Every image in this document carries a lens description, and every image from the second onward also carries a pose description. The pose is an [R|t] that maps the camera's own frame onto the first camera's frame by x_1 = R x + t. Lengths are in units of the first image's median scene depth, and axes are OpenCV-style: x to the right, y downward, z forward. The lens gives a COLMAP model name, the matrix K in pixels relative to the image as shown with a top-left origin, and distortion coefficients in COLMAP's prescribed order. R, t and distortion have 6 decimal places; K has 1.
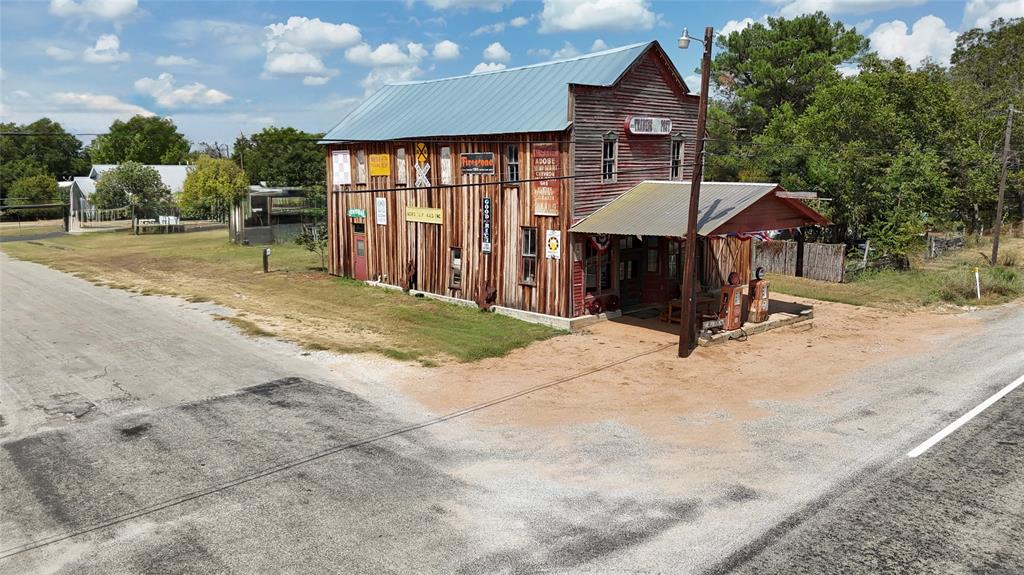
lens RADIAL K [[744.6, 0, 512.0], [0, 744.6, 287.5], [0, 0, 1]] dist [0.060053, -0.079093]
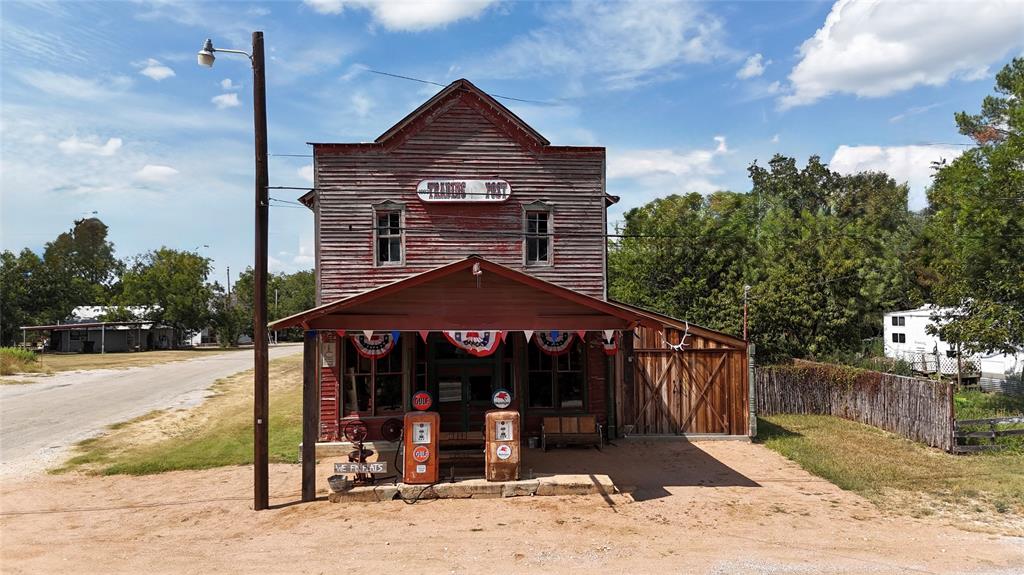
lens RADIAL K [[744.6, 0, 512.0], [0, 744.6, 287.5], [0, 0, 1]] dist [0.060053, -0.079093]
pose [[0.803924, -0.015694, -0.594524, 0.680939], [-0.091552, 0.984471, -0.149785, -0.017737], [0.587643, 0.174846, 0.790003, 0.482398]]
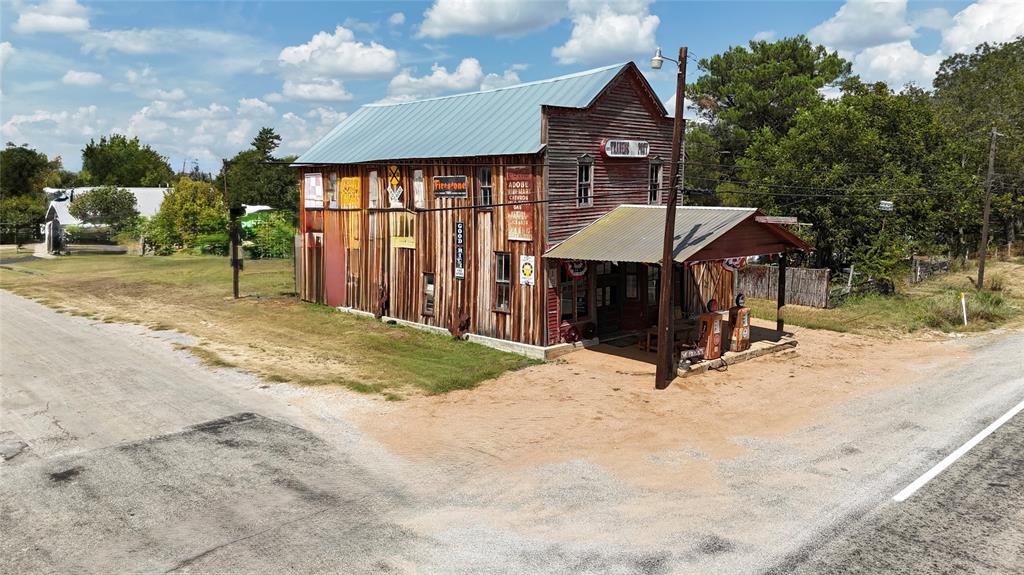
lens RADIAL K [[744.6, 0, 512.0], [0, 744.6, 287.5], [0, 0, 1]] dist [0.060053, -0.079093]
pose [[0.999909, -0.001255, 0.013446, 0.022537], [0.001644, 0.999580, -0.028921, -0.007804], [-0.013404, 0.028941, 0.999491, 0.036609]]
